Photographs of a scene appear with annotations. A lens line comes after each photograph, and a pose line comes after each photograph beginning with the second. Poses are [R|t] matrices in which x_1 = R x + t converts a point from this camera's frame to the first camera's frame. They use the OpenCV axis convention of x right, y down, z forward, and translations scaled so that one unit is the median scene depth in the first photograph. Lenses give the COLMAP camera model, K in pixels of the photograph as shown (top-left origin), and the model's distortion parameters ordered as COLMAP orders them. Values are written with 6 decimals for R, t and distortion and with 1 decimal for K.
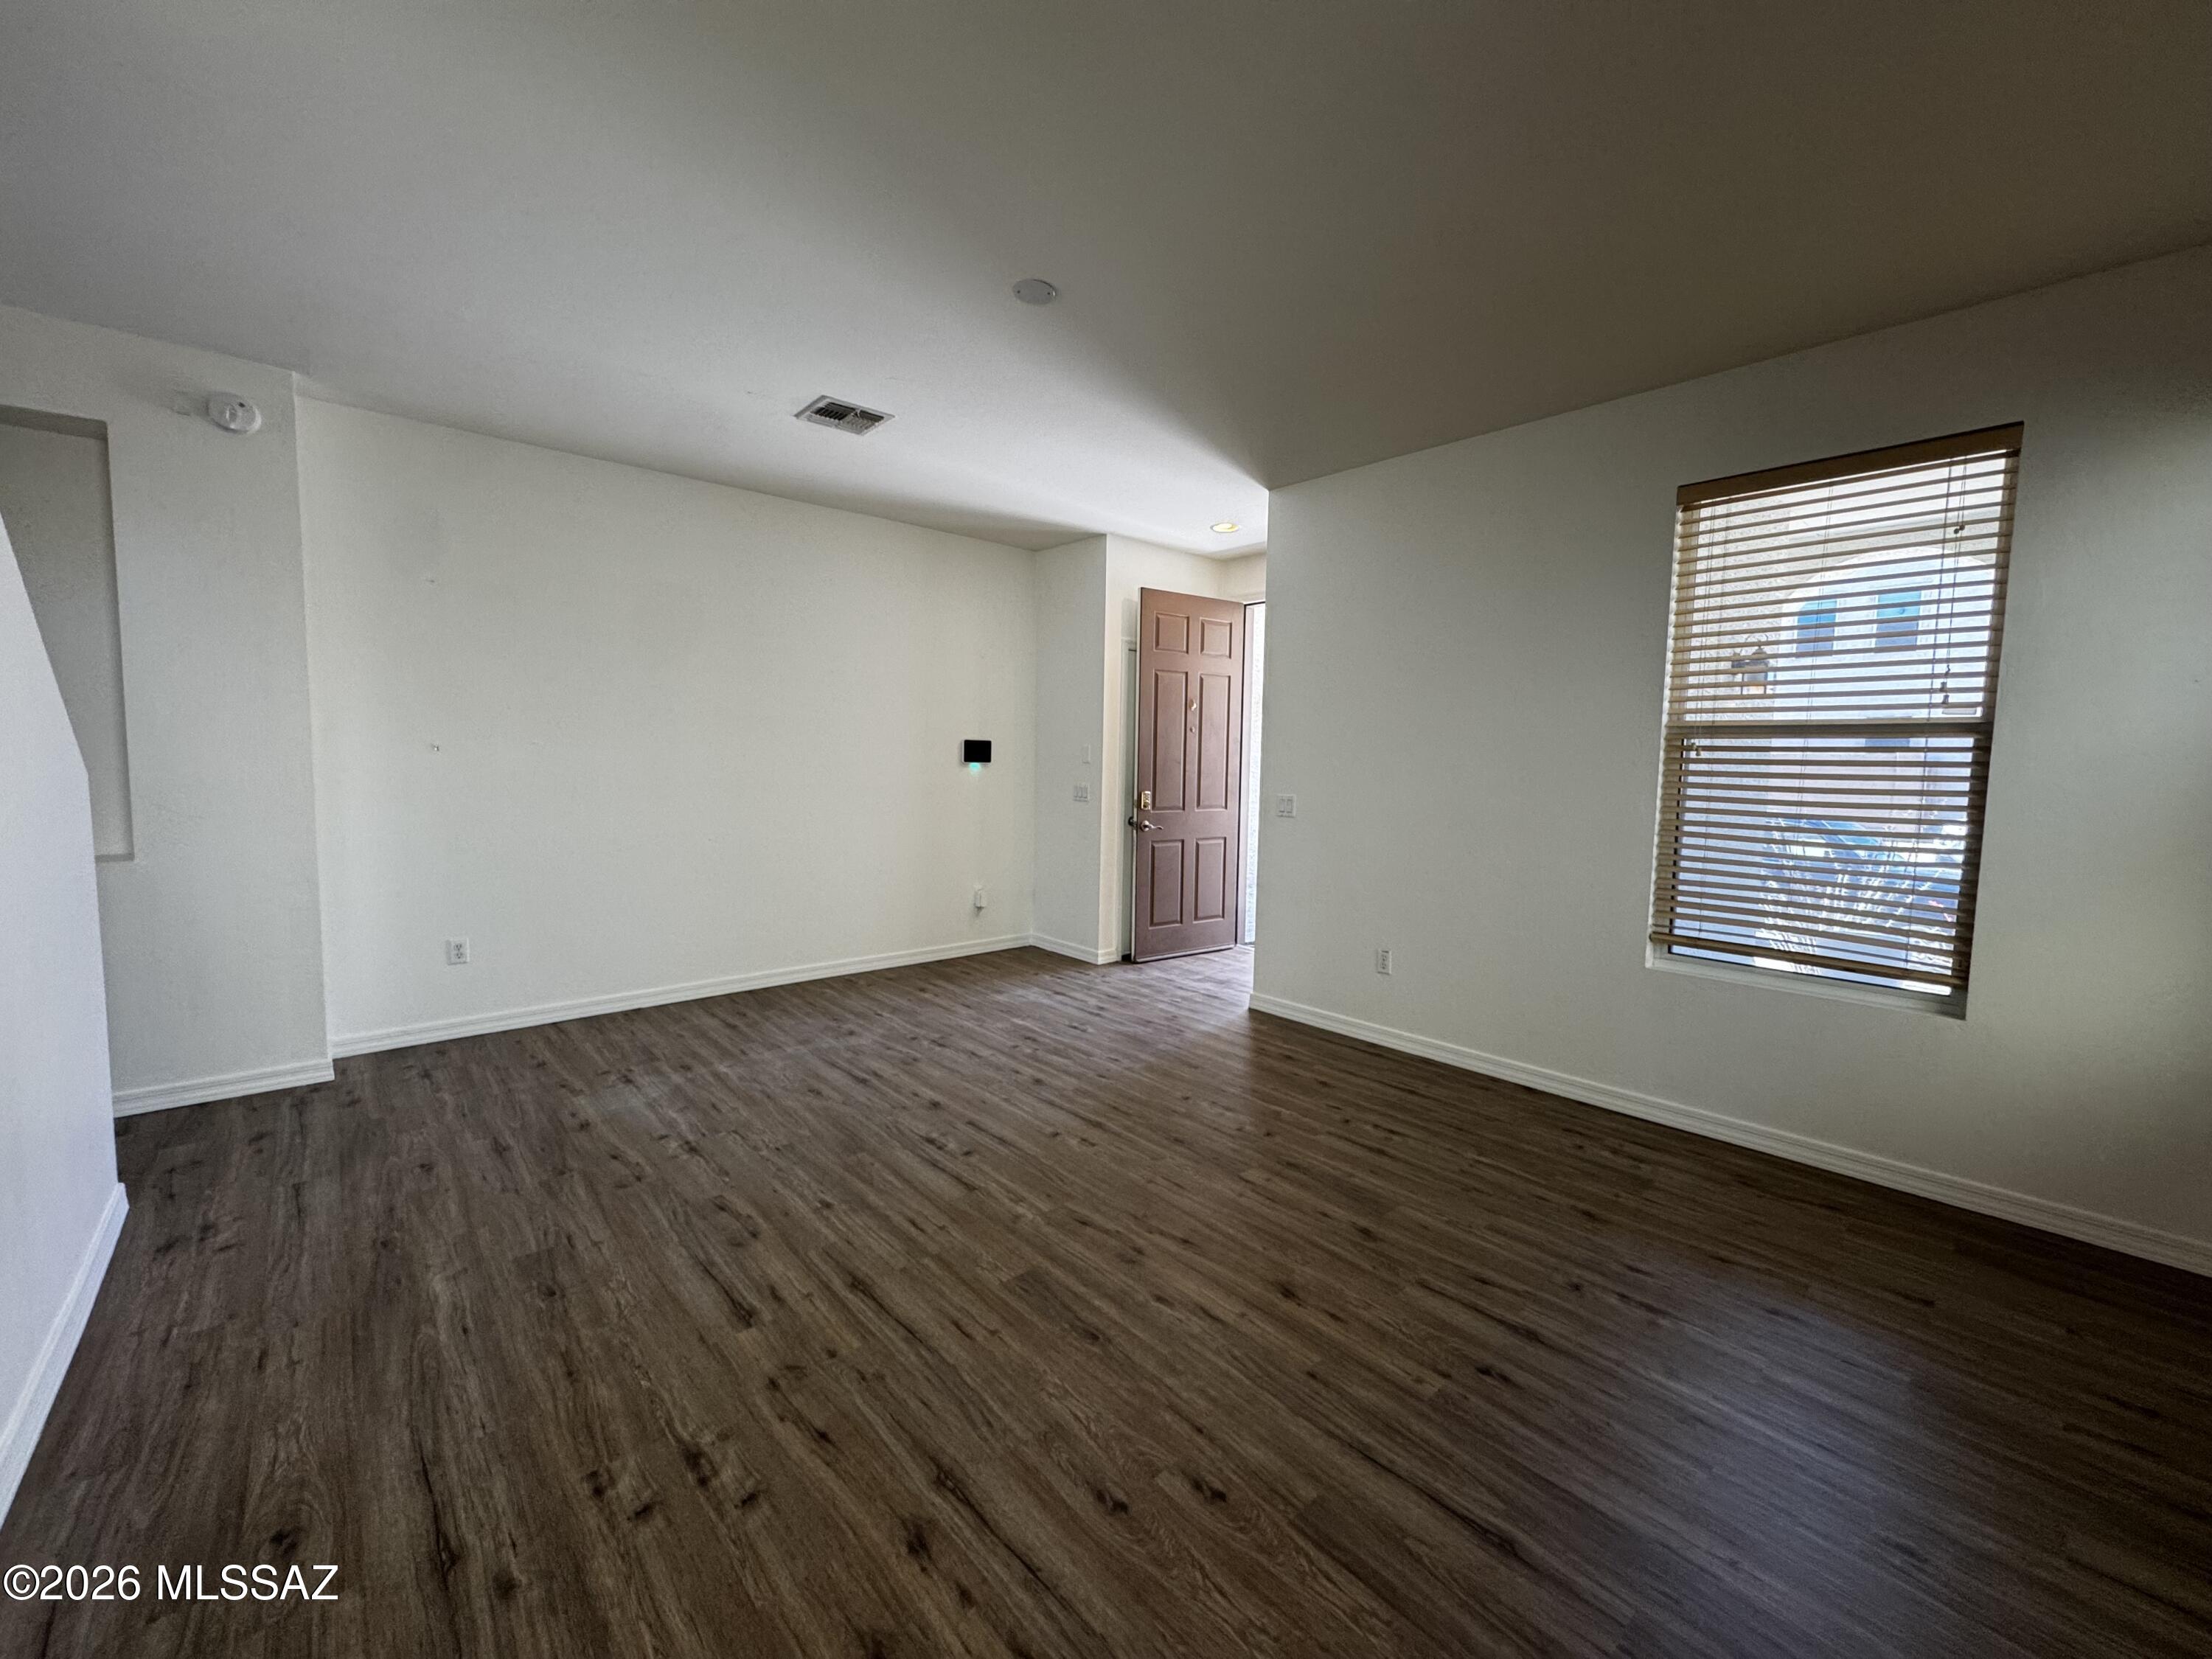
lens RADIAL K [[879.1, 0, 1108.5], [0, 879.1, 826.1], [0, 0, 1]] dist [-0.003324, 0.000149]
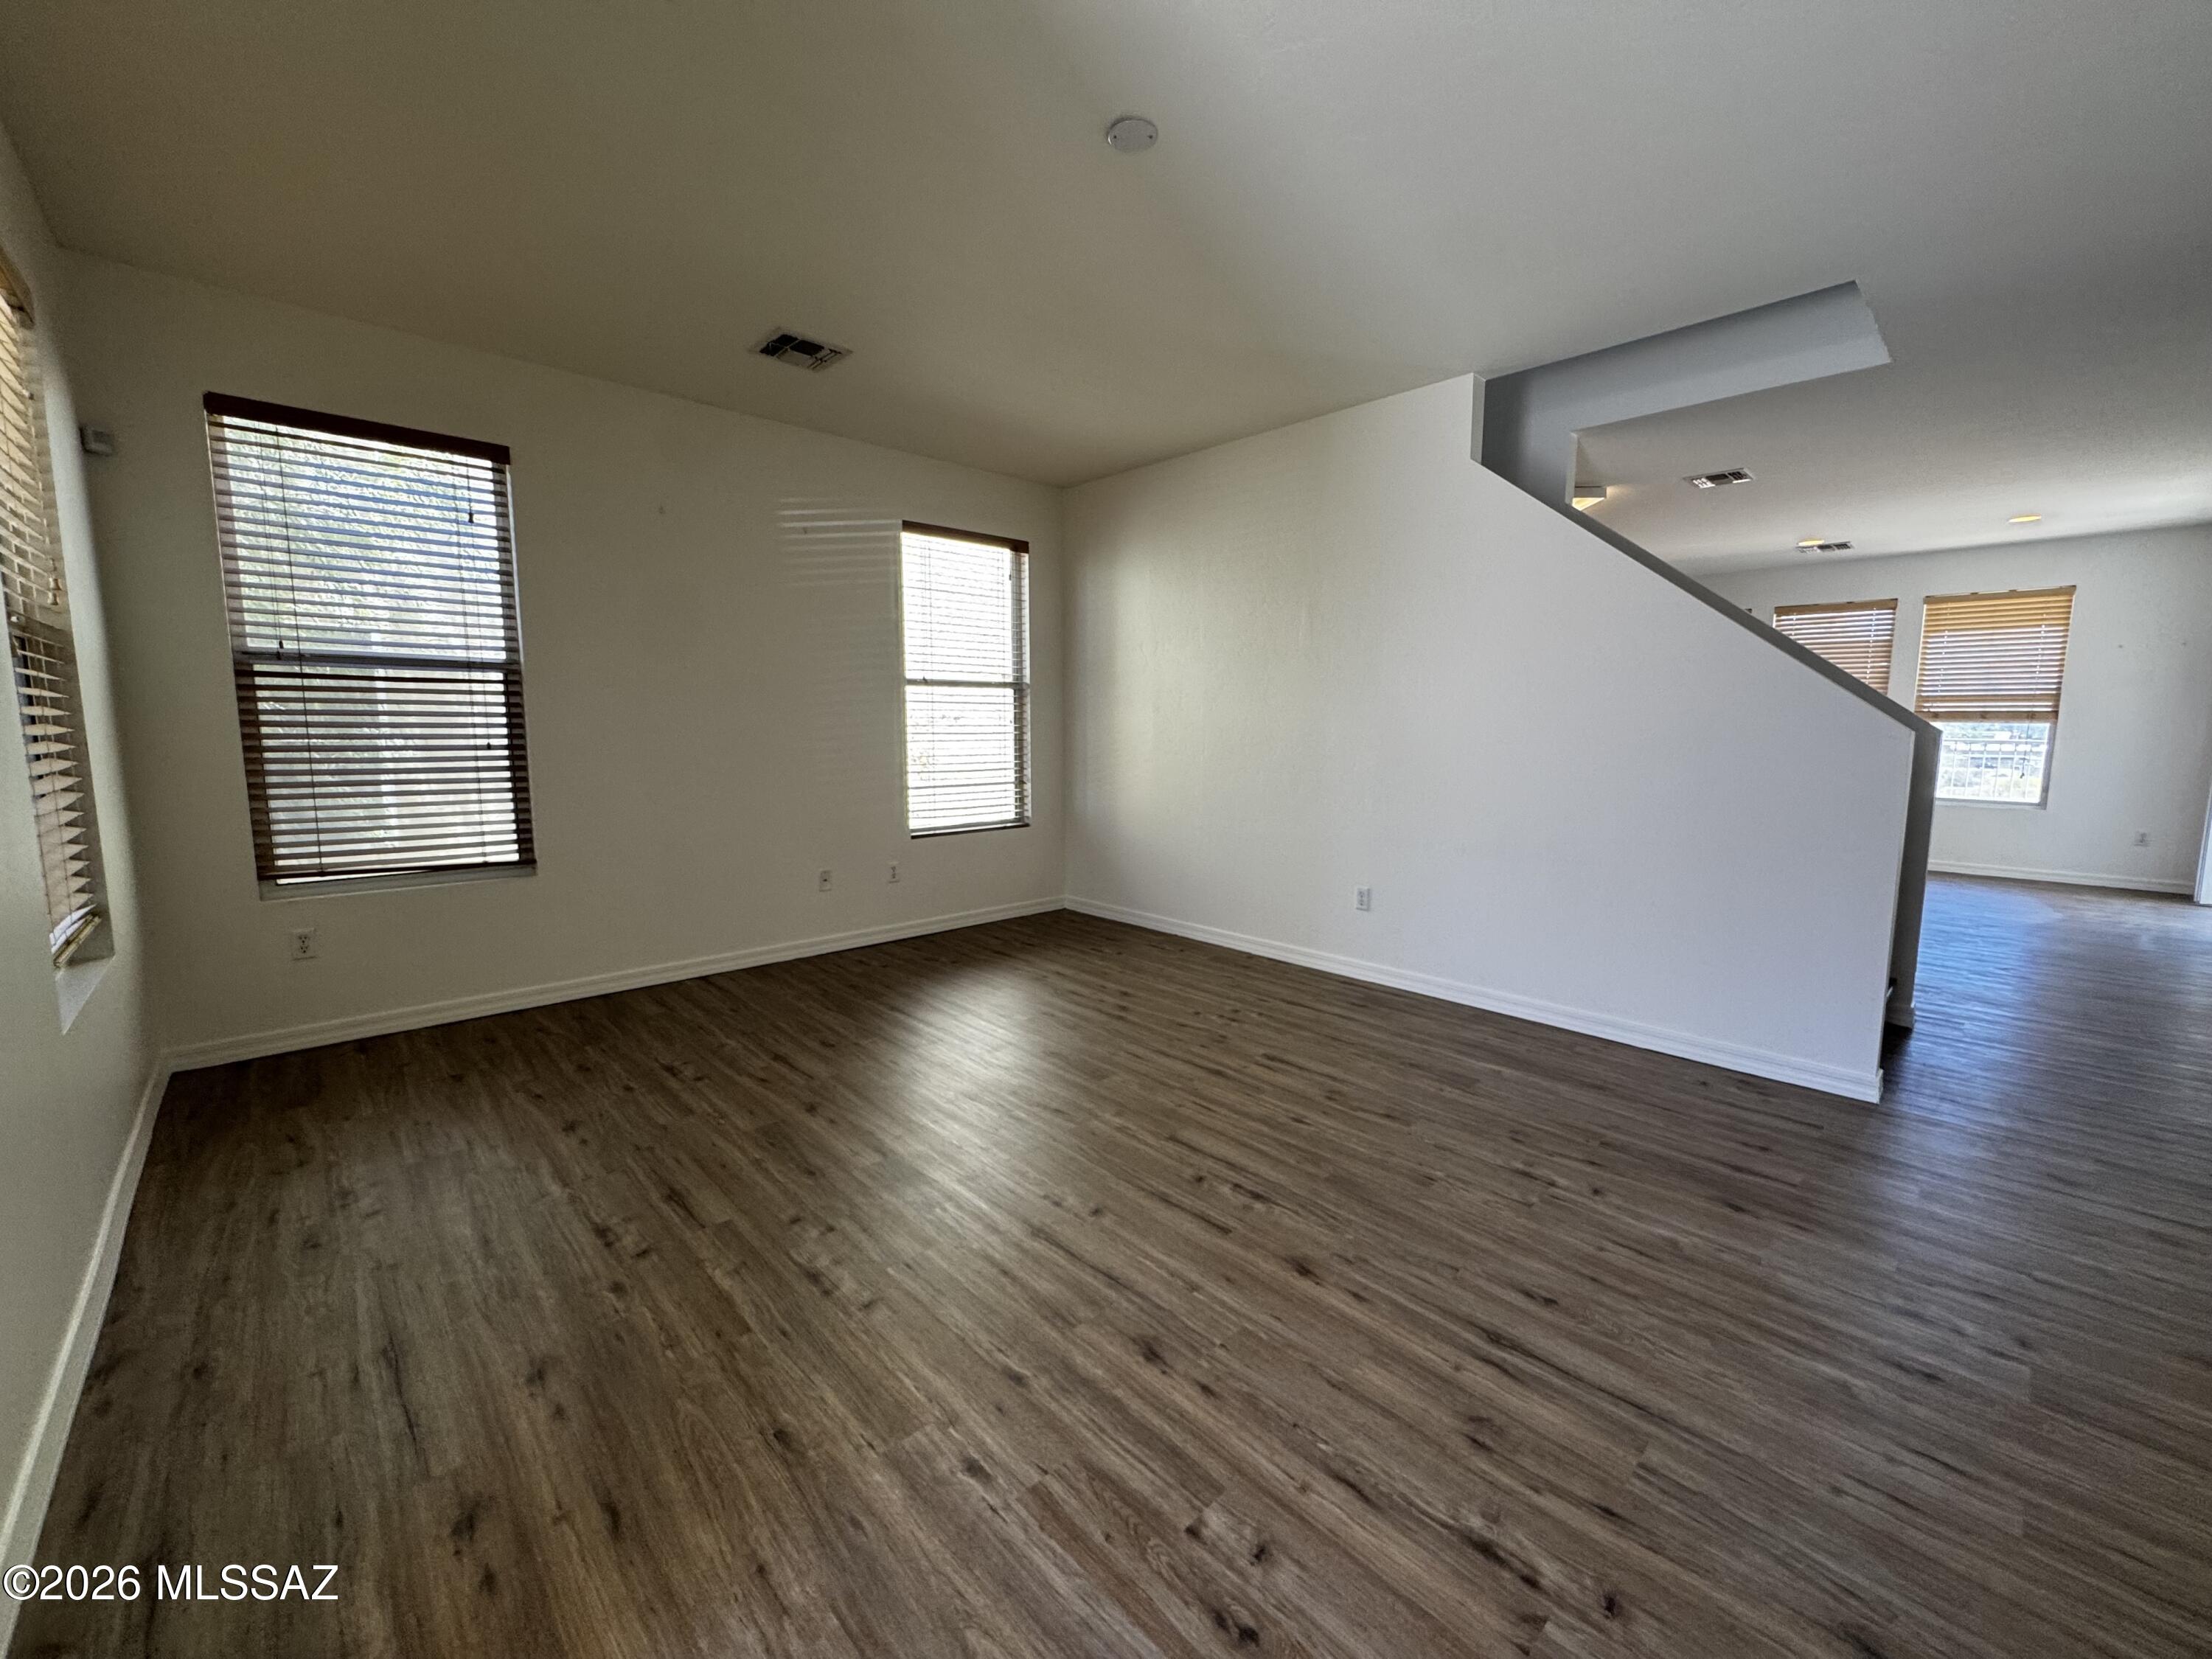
lens RADIAL K [[879.1, 0, 1108.5], [0, 879.1, 826.1], [0, 0, 1]] dist [-0.003324, 0.000149]
pose [[-0.999408, -0.020247, -0.027824, -0.046781], [-0.025293, 0.980474, 0.195018, -0.112638], [0.023332, 0.195606, -0.980405, 1.787413]]
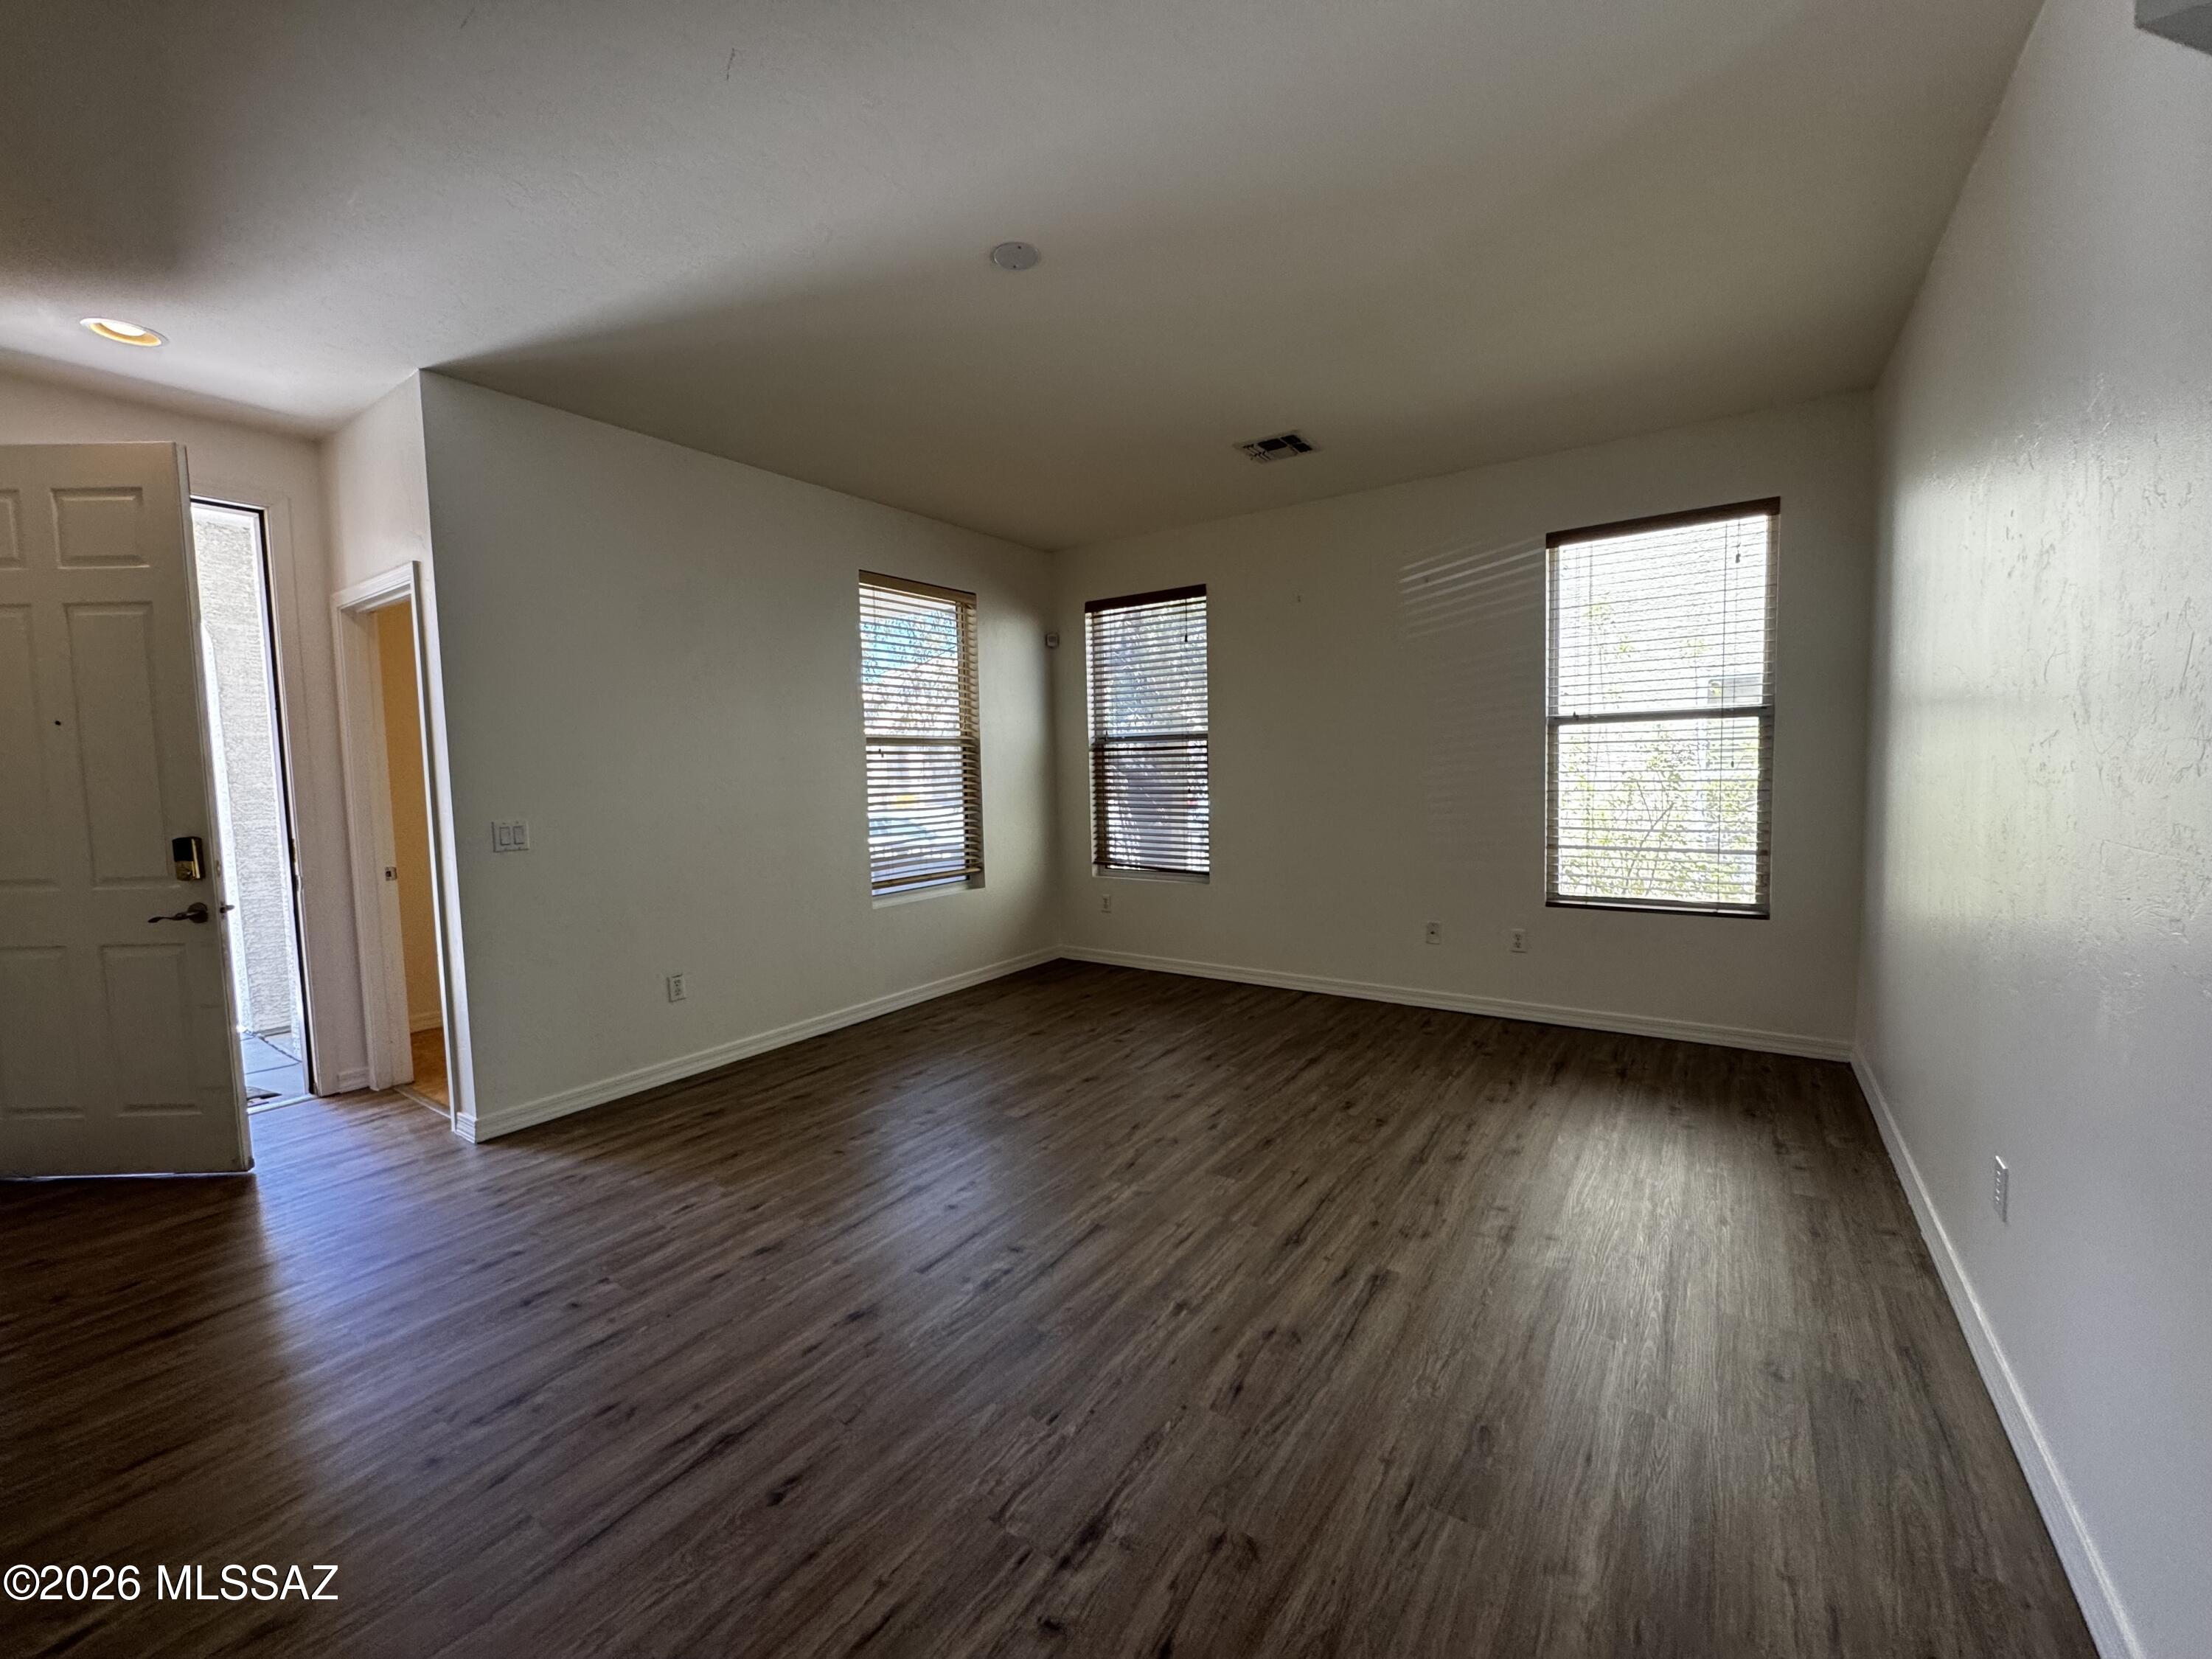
lens RADIAL K [[879.1, 0, 1108.5], [0, 879.1, 826.1], [0, 0, 1]] dist [-0.003324, 0.000149]
pose [[-0.230669, -0.080436, 0.969702, -0.960810], [0.095587, 0.989884, 0.104848, -0.094034], [-0.968326, 0.116876, -0.220646, 1.079517]]
